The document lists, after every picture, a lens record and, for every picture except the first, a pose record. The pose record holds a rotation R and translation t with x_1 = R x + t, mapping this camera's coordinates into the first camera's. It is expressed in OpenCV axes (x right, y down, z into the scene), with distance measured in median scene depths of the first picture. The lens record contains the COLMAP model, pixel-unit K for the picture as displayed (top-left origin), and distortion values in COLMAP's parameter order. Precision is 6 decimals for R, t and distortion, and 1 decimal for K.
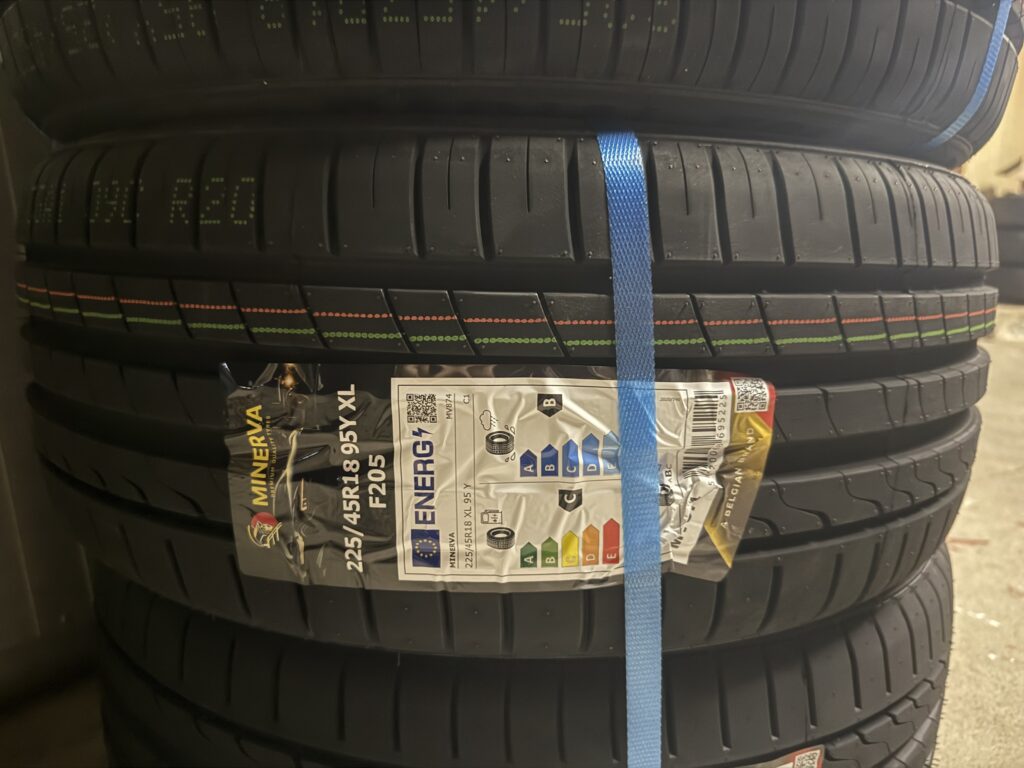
lens RADIAL K [[695.9, 0, 512.0], [0, 695.9, 384.0], [0, 0, 1]] dist [0.024133, -0.002850]
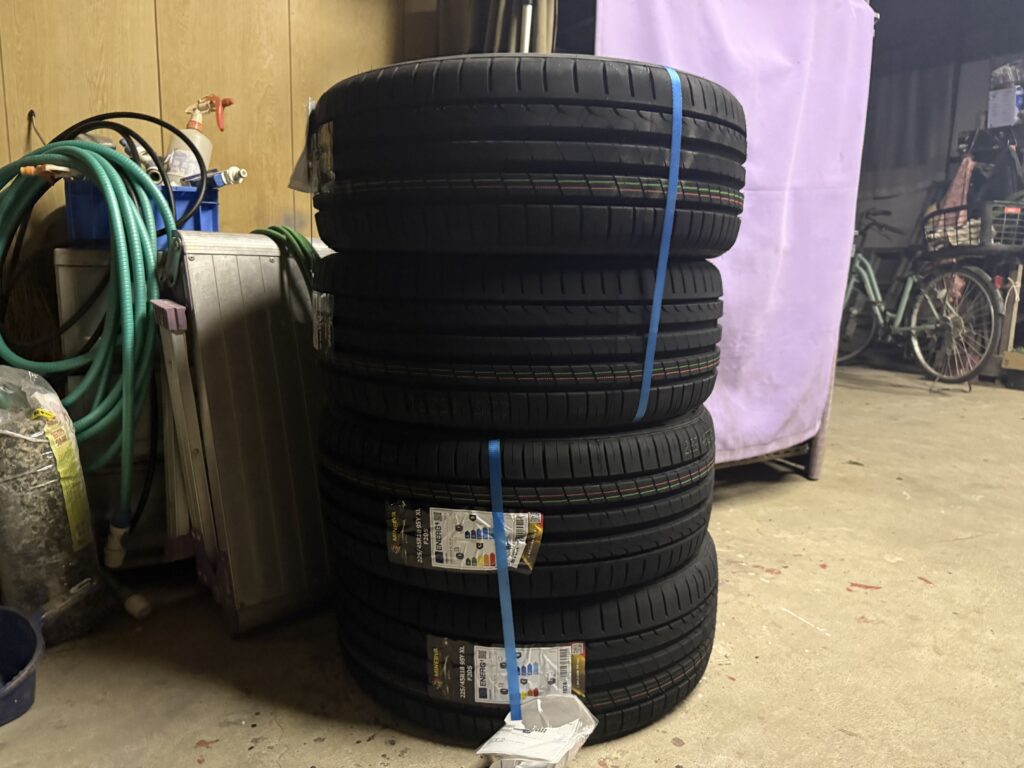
lens RADIAL K [[695.9, 0, 512.0], [0, 695.9, 384.0], [0, 0, 1]] dist [0.024133, -0.002850]
pose [[0.972442, 0.017490, -0.232488, 0.999250], [-0.024041, 0.999389, -0.025372, -0.532538], [0.231902, 0.030262, 0.972268, -2.254329]]
